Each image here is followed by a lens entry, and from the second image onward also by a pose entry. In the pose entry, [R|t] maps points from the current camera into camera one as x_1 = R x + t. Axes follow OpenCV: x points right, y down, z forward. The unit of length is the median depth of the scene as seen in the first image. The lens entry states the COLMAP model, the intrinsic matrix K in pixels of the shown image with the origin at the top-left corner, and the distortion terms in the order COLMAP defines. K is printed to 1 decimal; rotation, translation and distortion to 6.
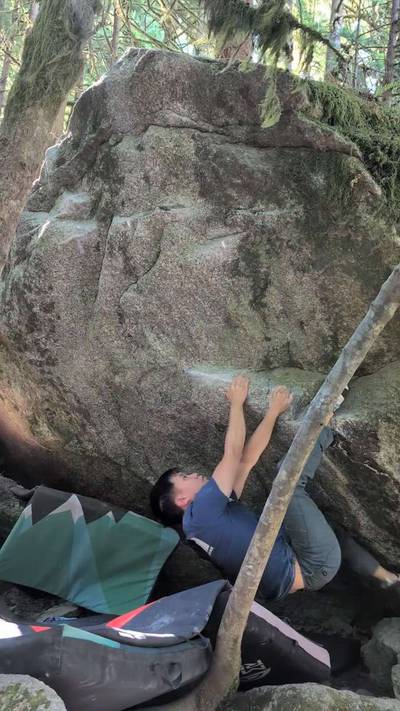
lens RADIAL K [[639.3, 0, 204.1], [0, 639.3, 352.0], [0, 0, 1]] dist [0.059964, -0.013196]
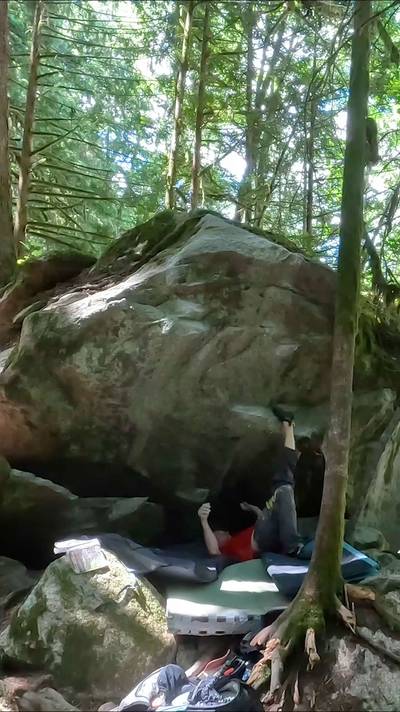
lens RADIAL K [[608.2, 0, 301.9], [0, 608.2, 358.8], [0, 0, 1]] dist [-0.003896, -0.002106]
pose [[0.621687, -0.031362, 0.782638, -1.266625], [-0.085475, 0.990514, 0.107590, -0.317354], [-0.778588, -0.133783, 0.613109, -0.115800]]
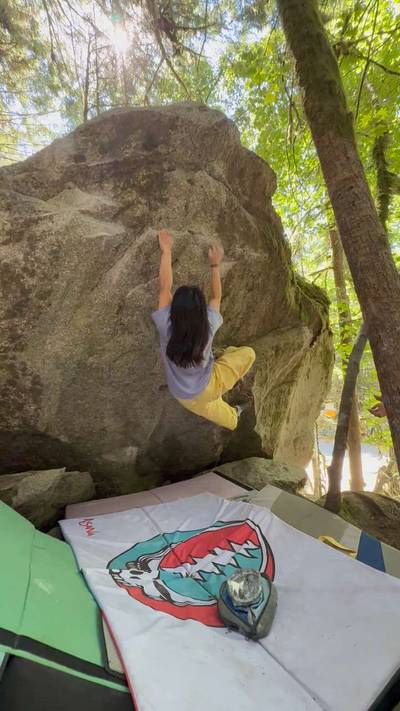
lens RADIAL K [[323.6, 0, 202.2], [0, 323.6, 357.0], [0, 0, 1]] dist [-0.003055, -0.000560]
pose [[0.538671, -0.060886, 0.840313, -0.634205], [0.005217, 0.997607, 0.068938, -0.004296], [-0.842500, -0.032751, 0.537700, 0.582052]]
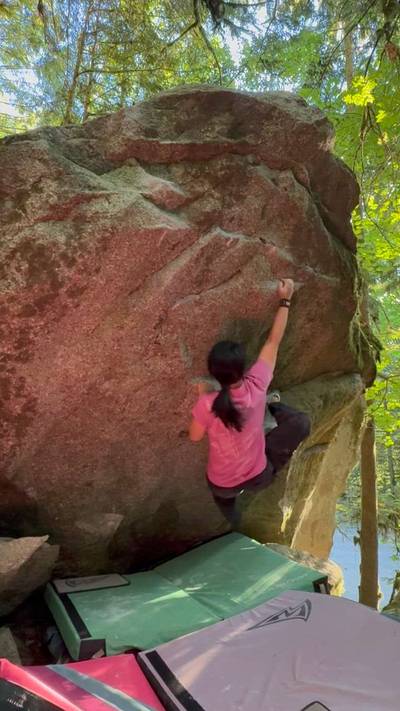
lens RADIAL K [[427.1, 0, 202.5], [0, 427.1, 339.7], [0, 0, 1]] dist [-0.001979, 0.000228]
pose [[0.457509, 0.118013, 0.881339, -0.715795], [-0.113977, 0.990761, -0.073498, 0.009904], [-0.881870, -0.066827, 0.466733, 0.719042]]
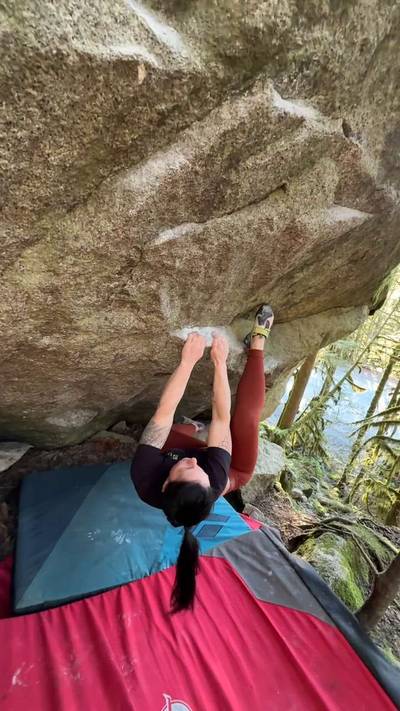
lens RADIAL K [[323.6, 0, 202.2], [0, 323.6, 357.0], [0, 0, 1]] dist [-0.003055, -0.000560]
pose [[0.448422, -0.256551, 0.856212, -0.395782], [-0.275532, 0.871596, 0.405465, -0.127828], [-0.850294, -0.417734, 0.320155, 0.909962]]
